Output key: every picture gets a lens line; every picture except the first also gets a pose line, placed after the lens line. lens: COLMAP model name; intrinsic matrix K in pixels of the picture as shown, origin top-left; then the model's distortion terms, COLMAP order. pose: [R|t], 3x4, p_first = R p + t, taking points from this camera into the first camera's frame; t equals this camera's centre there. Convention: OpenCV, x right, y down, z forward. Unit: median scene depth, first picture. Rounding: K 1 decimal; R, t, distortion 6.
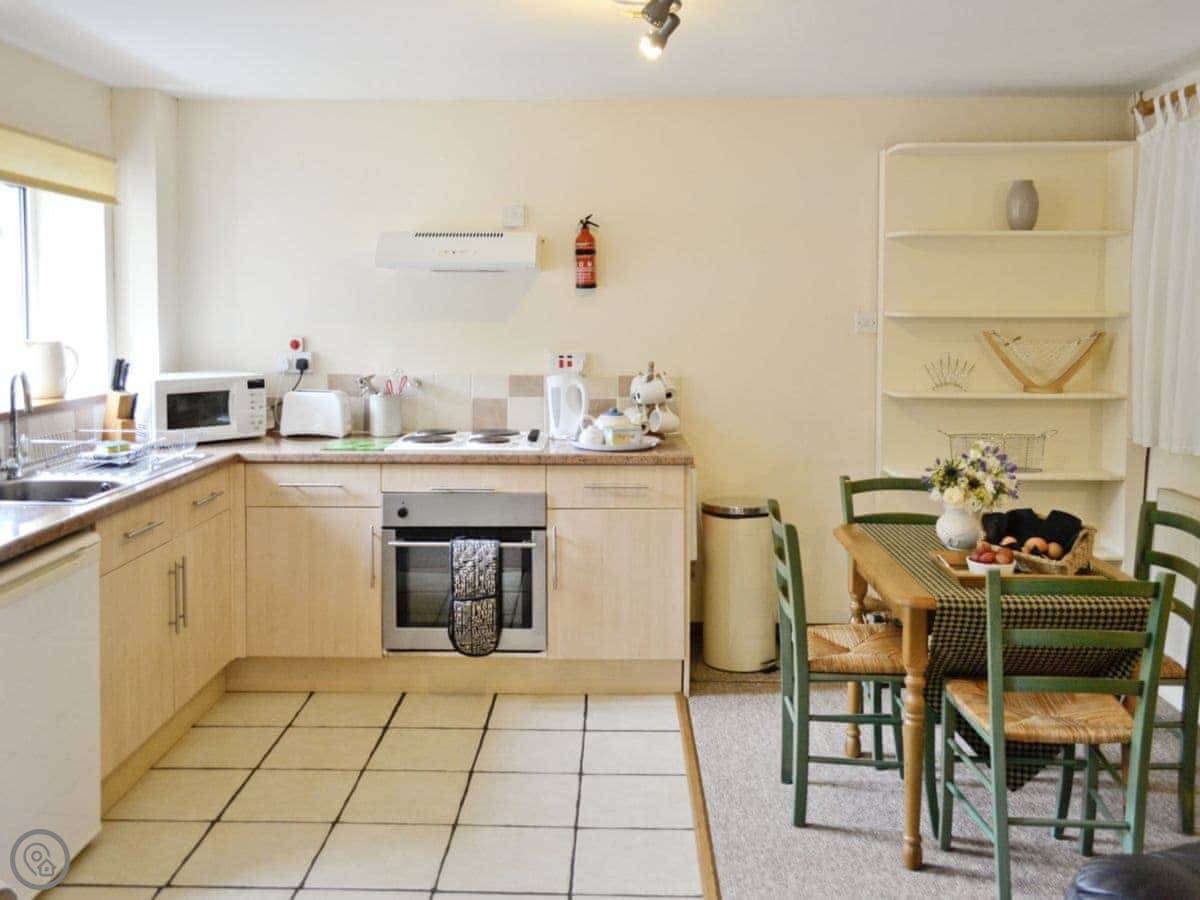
lens RADIAL K [[1069.9, 0, 598.9], [0, 1069.9, 401.5], [0, 0, 1]] dist [0.003186, 0.006822]
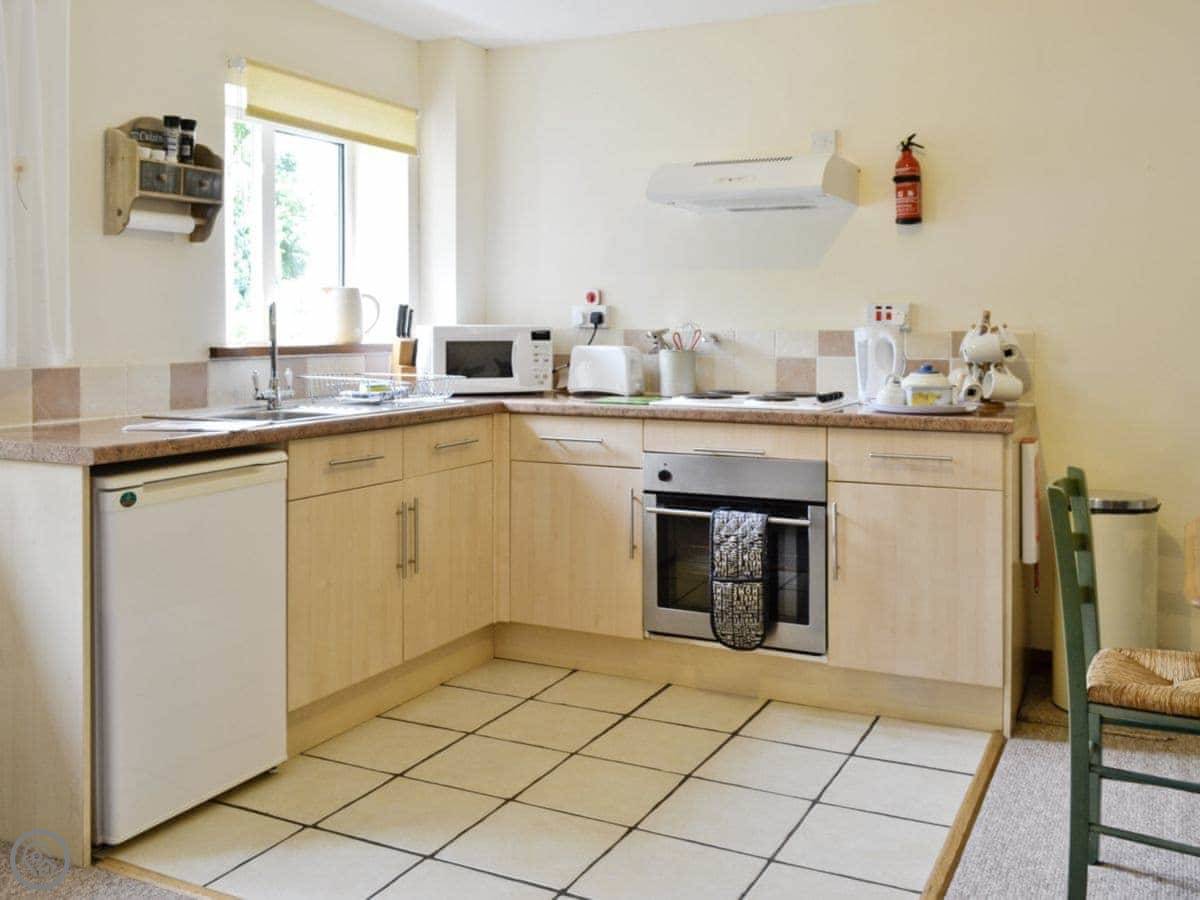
lens RADIAL K [[1129.5, 0, 600.7], [0, 1129.5, 371.8], [0, 0, 1]] dist [-0.007476, 0.001293]
pose [[0.901032, 0.013687, -0.433537, 0.170165], [-0.034251, 0.998626, -0.039658, 0.056593], [0.432399, 0.050582, 0.900262, 0.133485]]
